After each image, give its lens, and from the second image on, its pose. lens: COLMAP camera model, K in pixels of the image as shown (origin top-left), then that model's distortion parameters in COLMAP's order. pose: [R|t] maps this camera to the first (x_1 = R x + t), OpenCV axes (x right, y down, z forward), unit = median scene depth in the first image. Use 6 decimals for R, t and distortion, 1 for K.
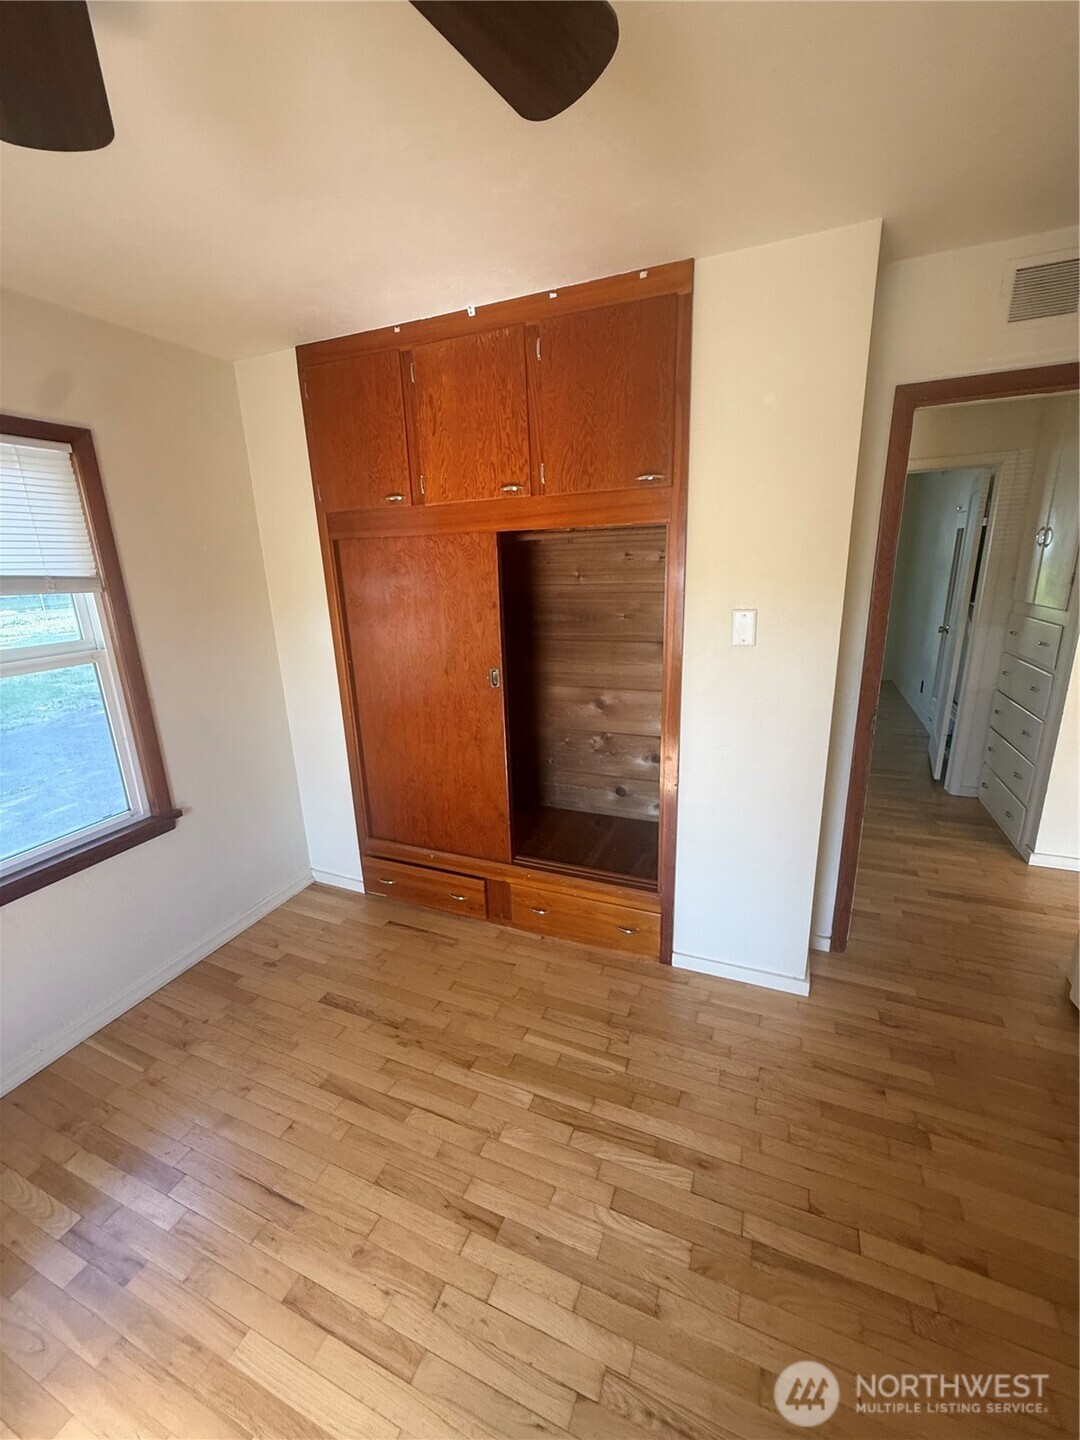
lens RADIAL K [[574.3, 0, 538.7], [0, 574.3, 714.8], [0, 0, 1]] dist [0.000846, -0.000055]
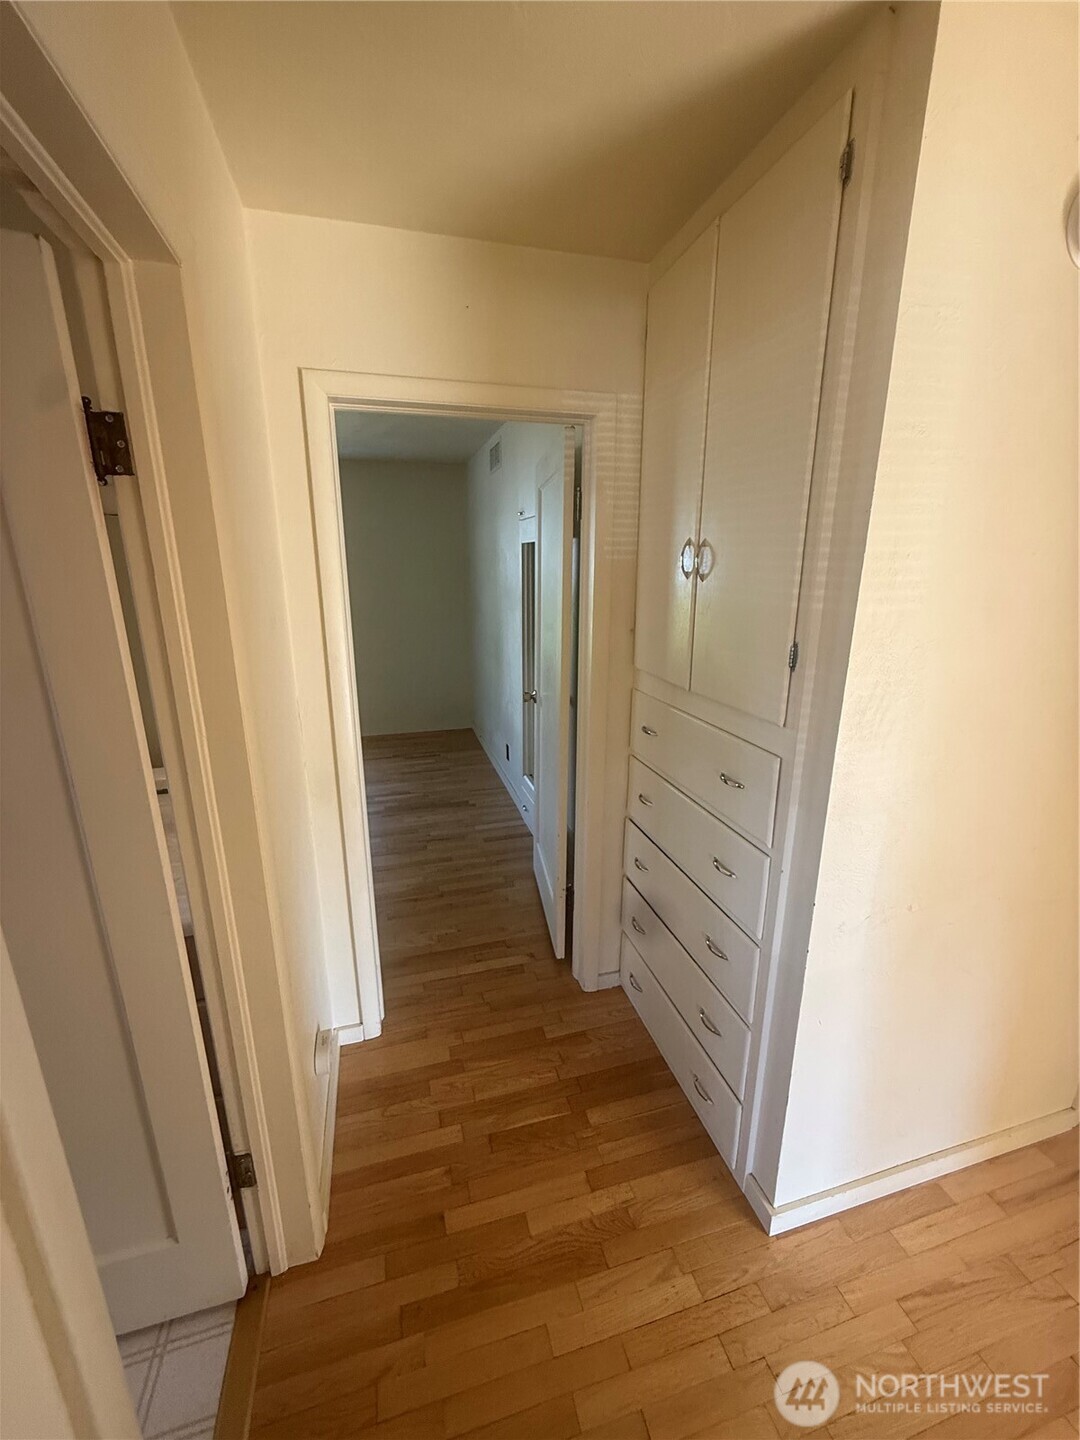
lens RADIAL K [[574.3, 0, 538.7], [0, 574.3, 714.8], [0, 0, 1]] dist [0.000846, -0.000055]
pose [[0.781502, -0.126745, 0.610894, 0.483162], [0.139379, 0.989869, 0.027068, -0.221931], [-0.608135, 0.063992, 0.791250, 0.741308]]
